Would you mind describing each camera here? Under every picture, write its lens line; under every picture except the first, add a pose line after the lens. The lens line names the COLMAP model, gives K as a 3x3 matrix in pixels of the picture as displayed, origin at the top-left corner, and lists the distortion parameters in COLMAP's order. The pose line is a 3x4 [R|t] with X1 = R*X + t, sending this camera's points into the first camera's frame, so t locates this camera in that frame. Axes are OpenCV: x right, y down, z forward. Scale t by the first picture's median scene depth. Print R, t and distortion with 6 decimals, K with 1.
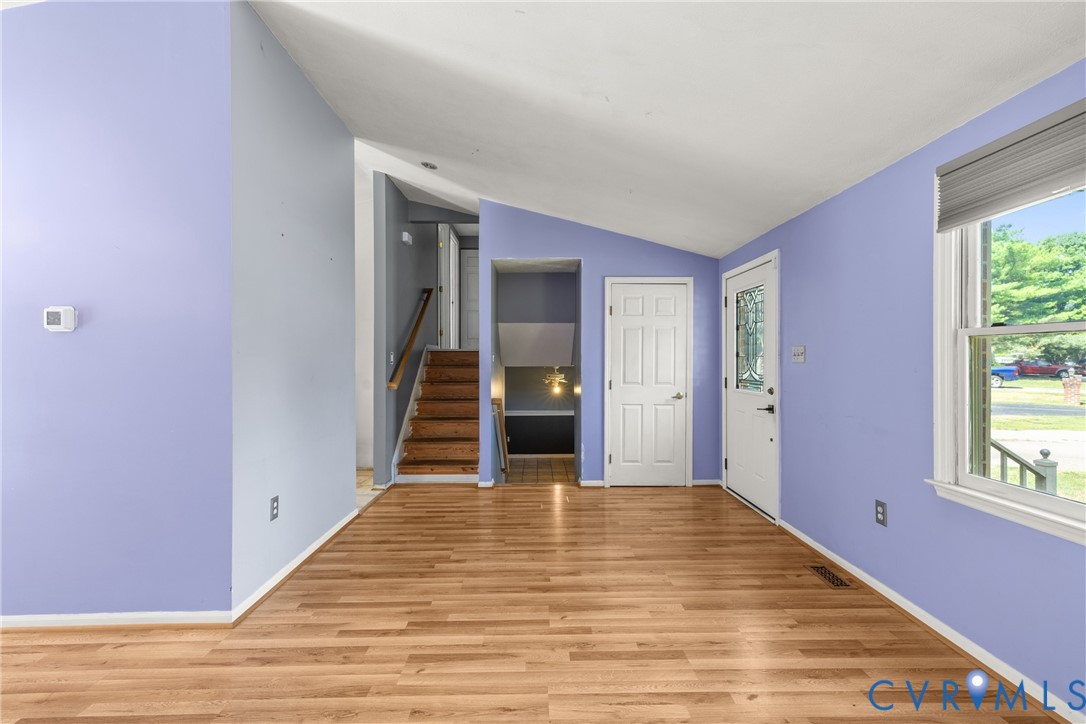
lens RADIAL K [[461.3, 0, 547.4], [0, 461.3, 360.7], [0, 0, 1]] dist [0.002618, 0.000594]
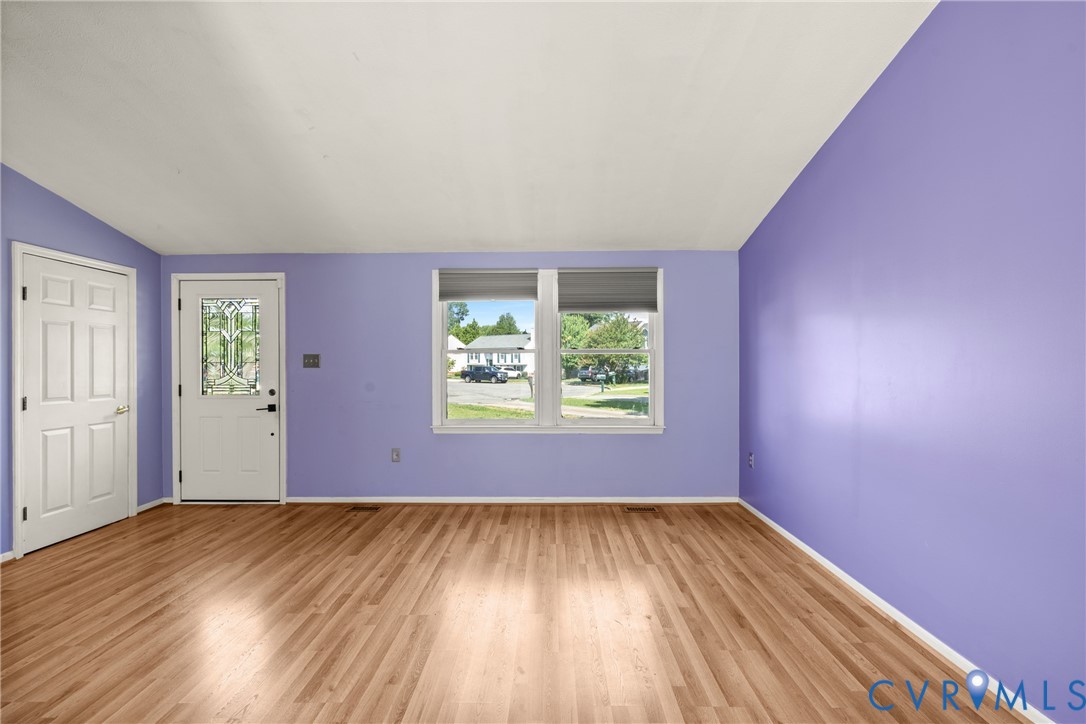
lens RADIAL K [[461.3, 0, 544.3], [0, 461.3, 365.1], [0, 0, 1]] dist [0.002618, 0.000594]
pose [[0.021046, -0.000464, 0.999778, -0.713226], [0.007832, 0.999969, 0.000299, 0.002829], [-0.999748, 0.007824, 0.021049, 0.311846]]
